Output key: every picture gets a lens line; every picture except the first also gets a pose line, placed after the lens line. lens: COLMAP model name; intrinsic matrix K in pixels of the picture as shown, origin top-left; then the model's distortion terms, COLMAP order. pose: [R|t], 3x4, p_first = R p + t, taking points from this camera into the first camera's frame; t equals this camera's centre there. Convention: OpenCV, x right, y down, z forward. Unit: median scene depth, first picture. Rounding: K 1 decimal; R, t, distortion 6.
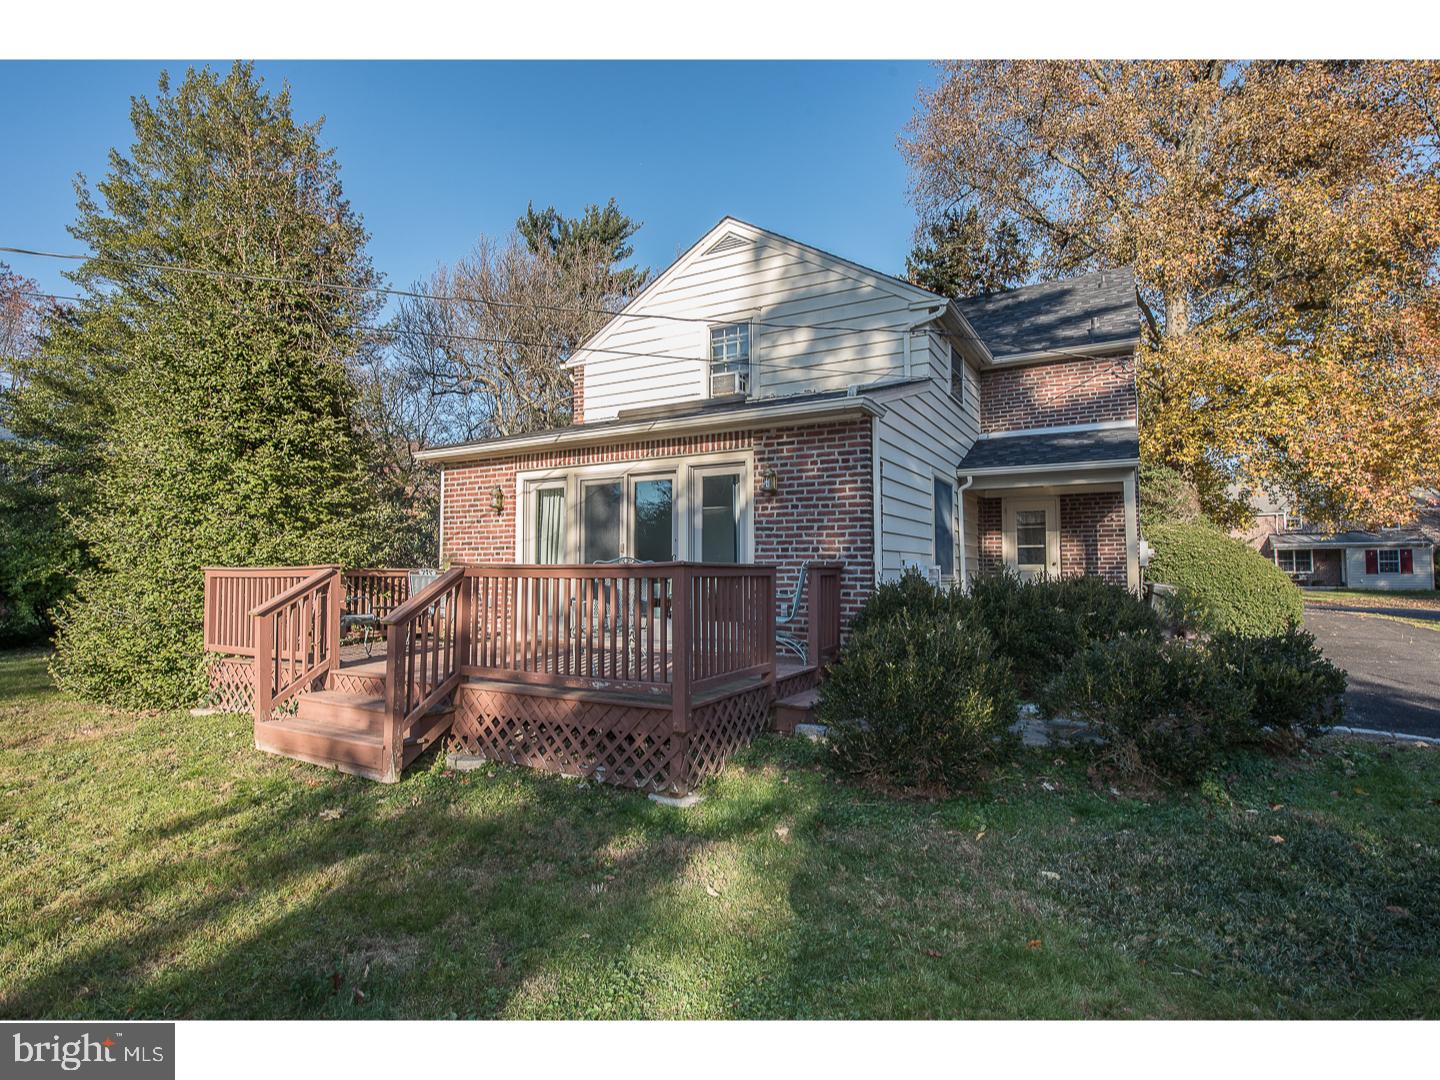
lens RADIAL K [[737.4, 0, 720.0], [0, 737.4, 540.0], [0, 0, 1]] dist [0.004906, 0.000760]
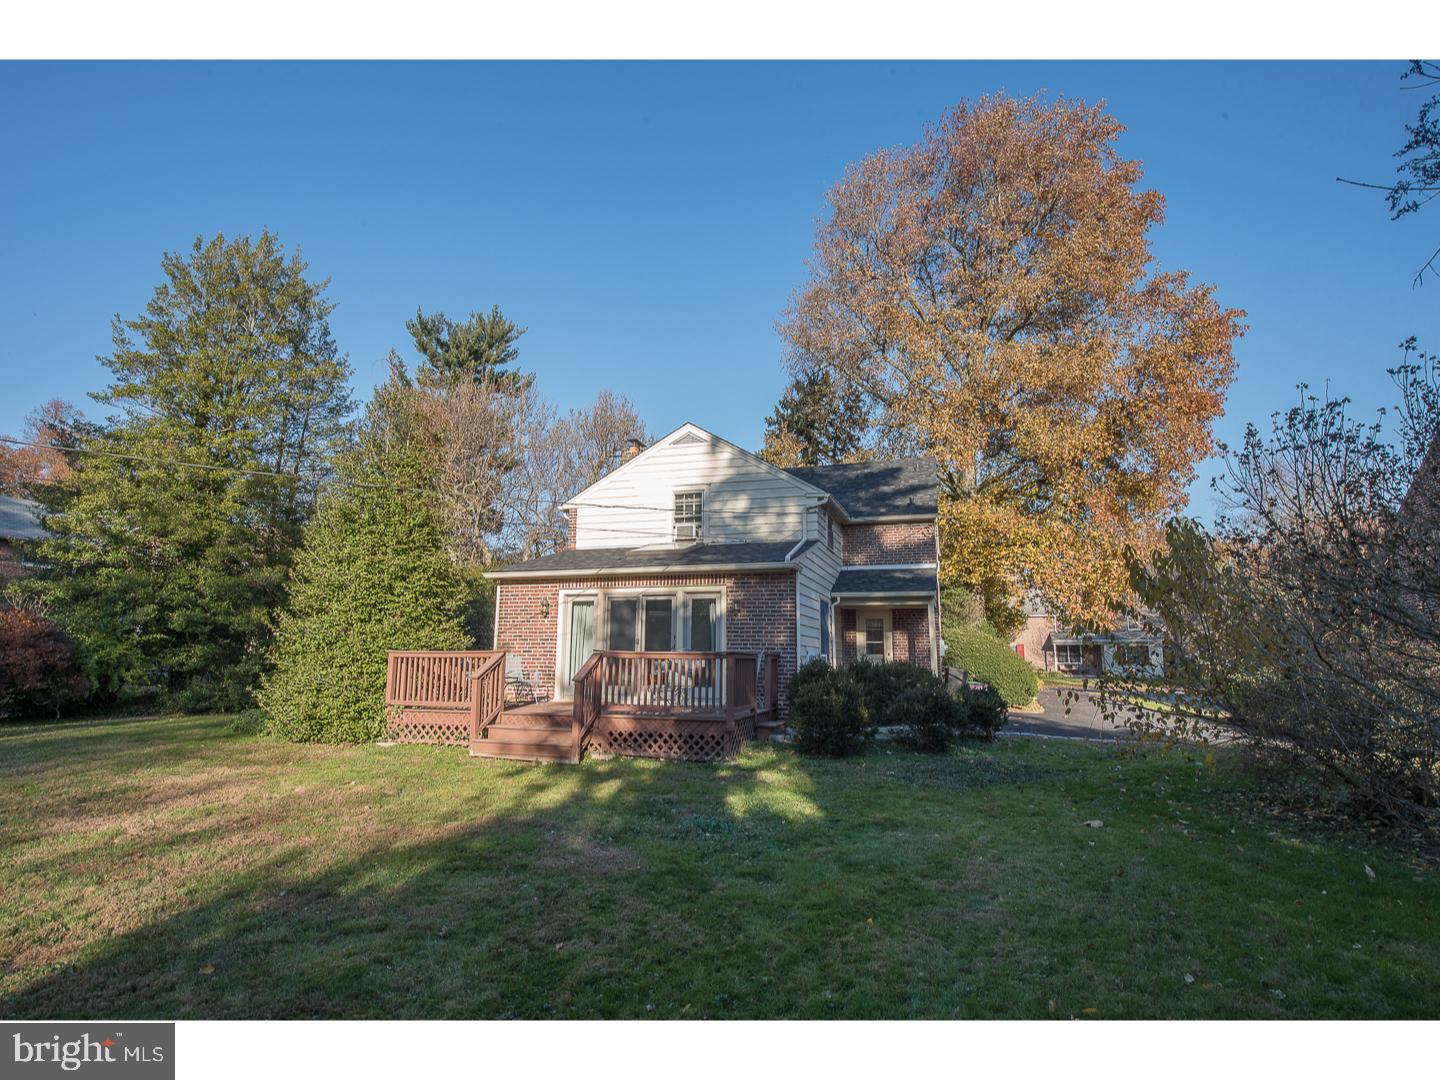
lens RADIAL K [[765.4, 0, 720.0], [0, 765.4, 540.0], [0, 0, 1]] dist [0.021722, 0.000089]
pose [[0.977211, 0.041293, 0.208216, -0.279215], [-0.017788, 0.993376, -0.113521, -0.019547], [-0.211525, 0.107230, 0.971473, -0.599835]]
